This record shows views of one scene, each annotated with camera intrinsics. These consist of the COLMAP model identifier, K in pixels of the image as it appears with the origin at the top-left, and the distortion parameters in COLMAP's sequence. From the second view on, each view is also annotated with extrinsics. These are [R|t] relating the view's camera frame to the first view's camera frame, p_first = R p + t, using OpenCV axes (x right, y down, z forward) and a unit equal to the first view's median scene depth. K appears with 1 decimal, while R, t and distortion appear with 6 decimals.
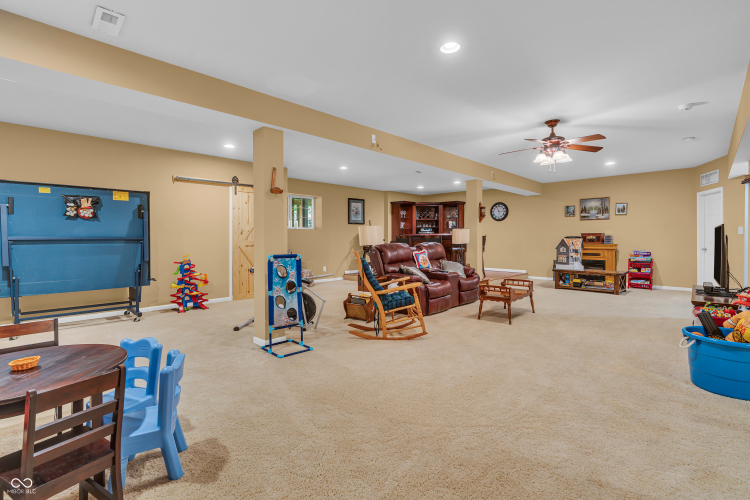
lens RADIAL K [[338.1, 0, 377.4], [0, 338.1, 242.1], [0, 0, 1]] dist [-0.002708, 0.000046]
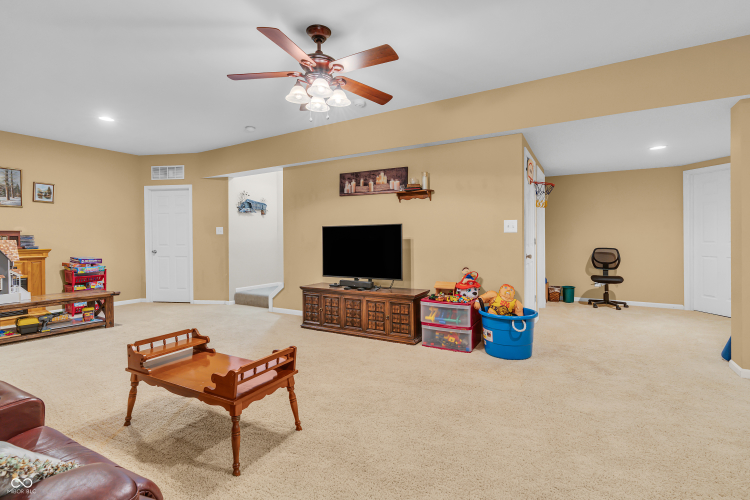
lens RADIAL K [[338.1, 0, 377.4], [0, 338.1, 242.1], [0, 0, 1]] dist [-0.002708, 0.000046]
pose [[-0.237543, -0.009263, 0.971333, -0.030633], [0.018416, 0.999732, 0.014038, -0.004861], [-0.971202, 0.021223, -0.237309, 0.639585]]
